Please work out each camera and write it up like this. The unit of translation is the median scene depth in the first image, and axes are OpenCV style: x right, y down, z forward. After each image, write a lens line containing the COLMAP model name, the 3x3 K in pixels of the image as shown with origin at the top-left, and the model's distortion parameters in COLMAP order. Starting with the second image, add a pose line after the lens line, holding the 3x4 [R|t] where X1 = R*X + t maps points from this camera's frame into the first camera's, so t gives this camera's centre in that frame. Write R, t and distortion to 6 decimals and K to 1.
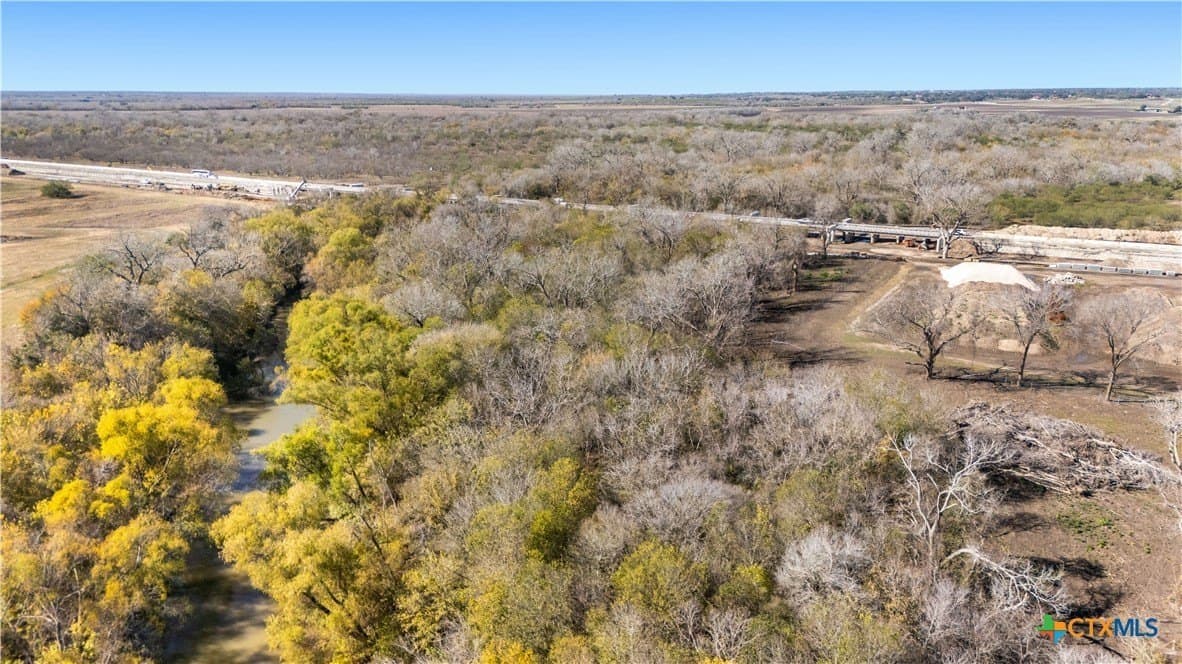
lens RADIAL K [[849.7, 0, 591.0], [0, 849.7, 332.0], [0, 0, 1]] dist [0.057255, -0.067638]
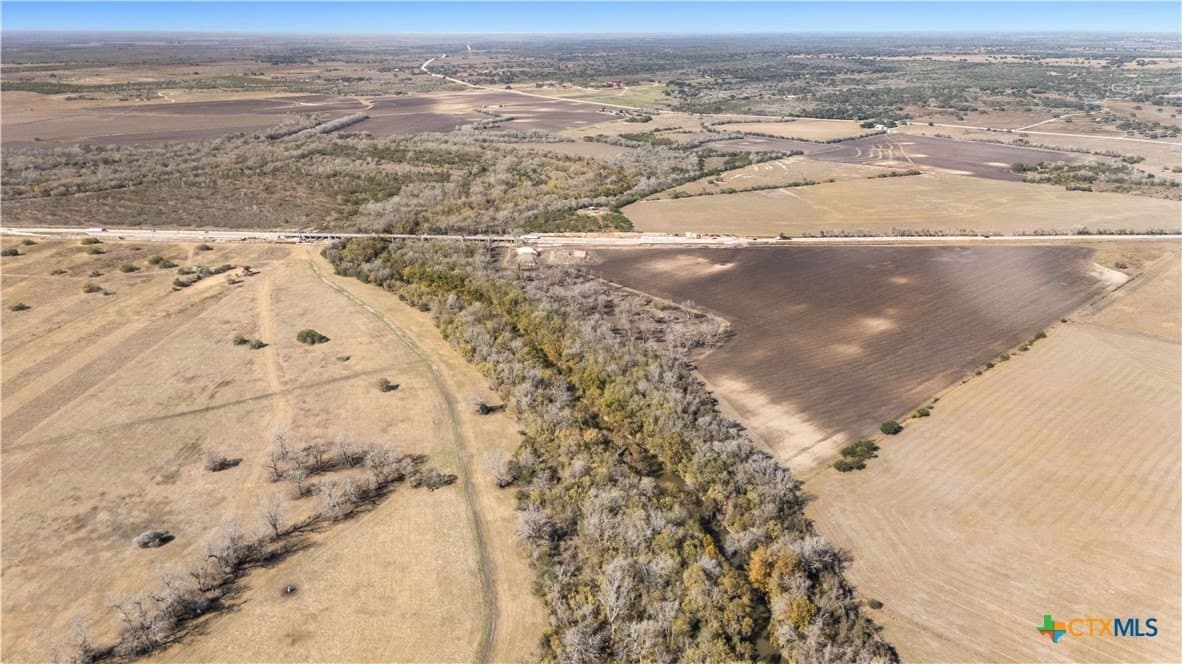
lens RADIAL K [[849.7, 0, 591.0], [0, 849.7, 332.0], [0, 0, 1]] dist [0.057255, -0.067638]
pose [[0.875690, -0.155530, 0.457140, -0.354184], [0.122506, 0.987292, 0.101231, -0.011783], [-0.467075, -0.032645, 0.883615, -0.819056]]
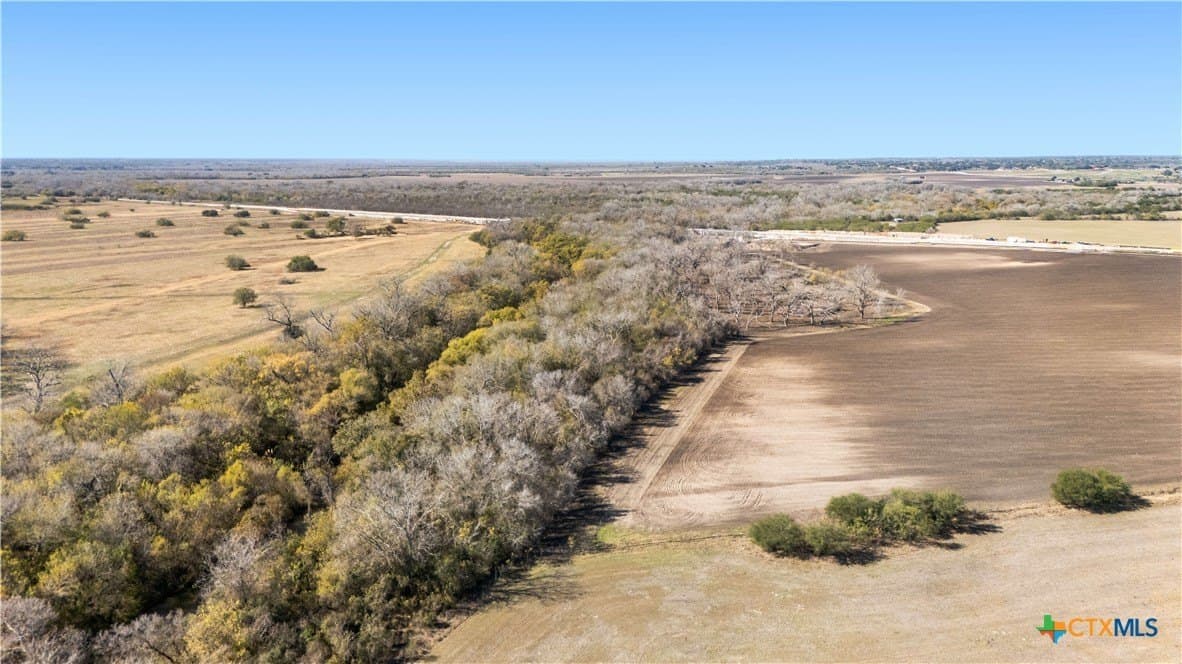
lens RADIAL K [[849.7, 0, 591.0], [0, 849.7, 332.0], [0, 0, 1]] dist [0.057255, -0.067638]
pose [[0.998707, 0.009646, -0.049921, 0.017088], [-0.013159, 0.997423, -0.070525, 0.130431], [0.049112, 0.071091, 0.996260, -0.563238]]
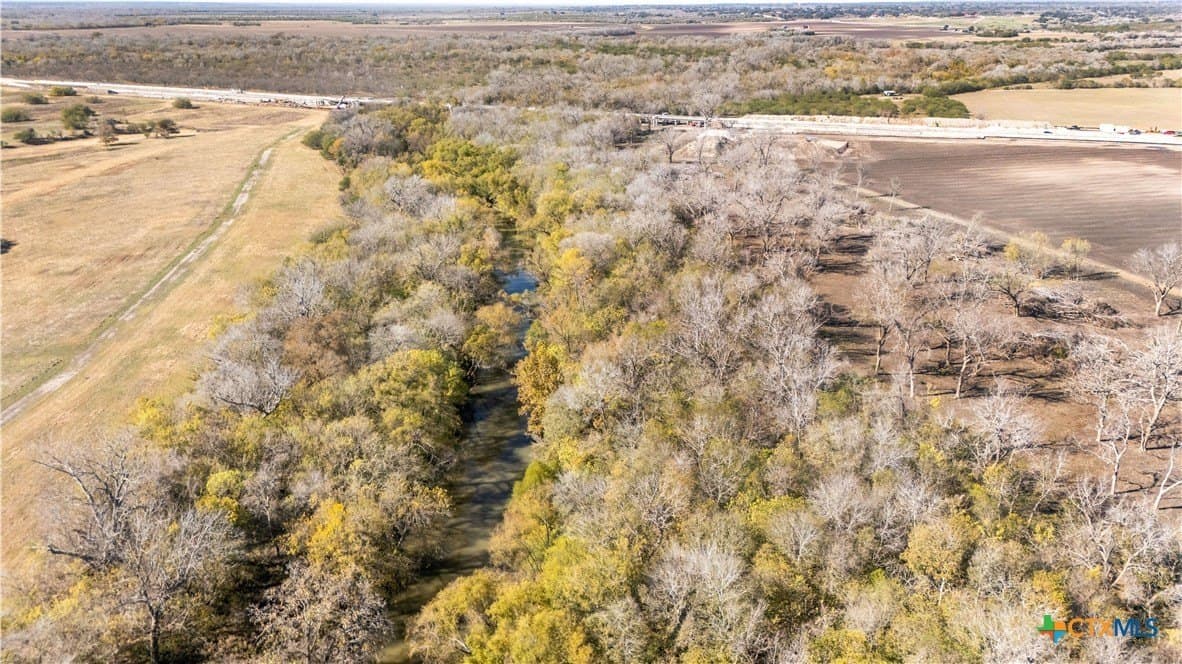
lens RADIAL K [[849.7, 0, 591.0], [0, 849.7, 332.0], [0, 0, 1]] dist [0.057255, -0.067638]
pose [[0.990853, -0.047177, 0.126430, -0.041523], [0.034922, 0.994628, 0.097450, 0.053037], [-0.130348, -0.092143, 0.987177, -0.294889]]
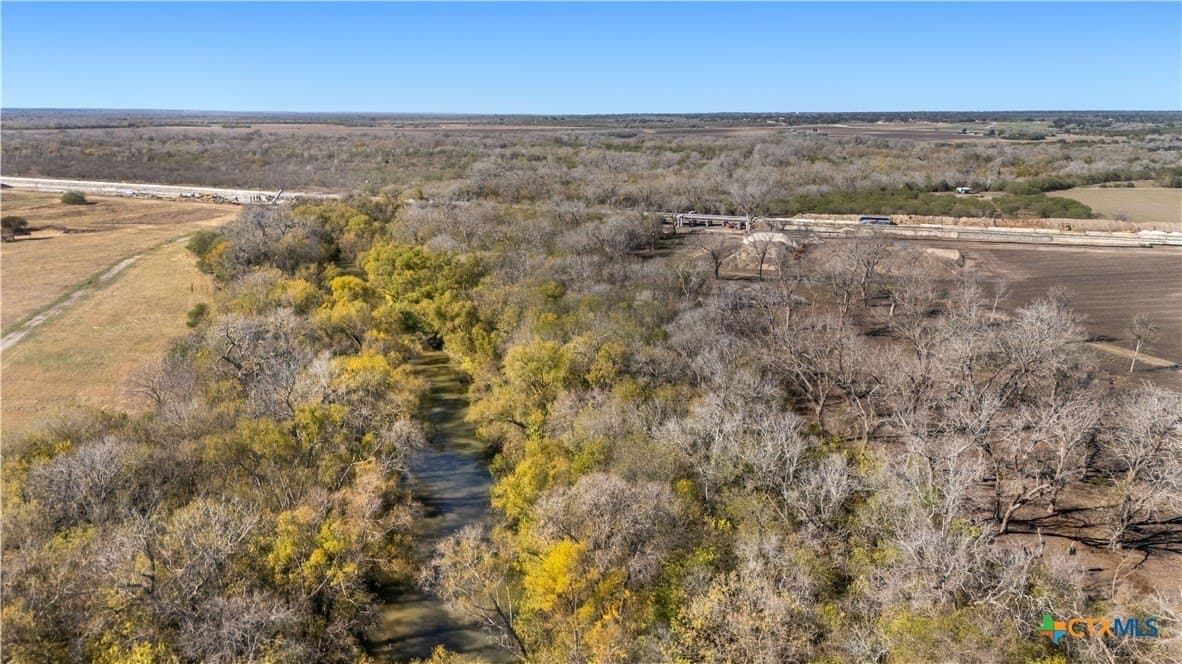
lens RADIAL K [[861.8, 0, 591.0], [0, 861.8, 332.0], [0, 0, 1]] dist [0.089595, -0.149537]
pose [[0.990759, -0.027376, 0.132844, -0.024062], [0.030644, 0.999275, -0.022613, 0.033511], [-0.132128, 0.026475, 0.990879, -0.143793]]
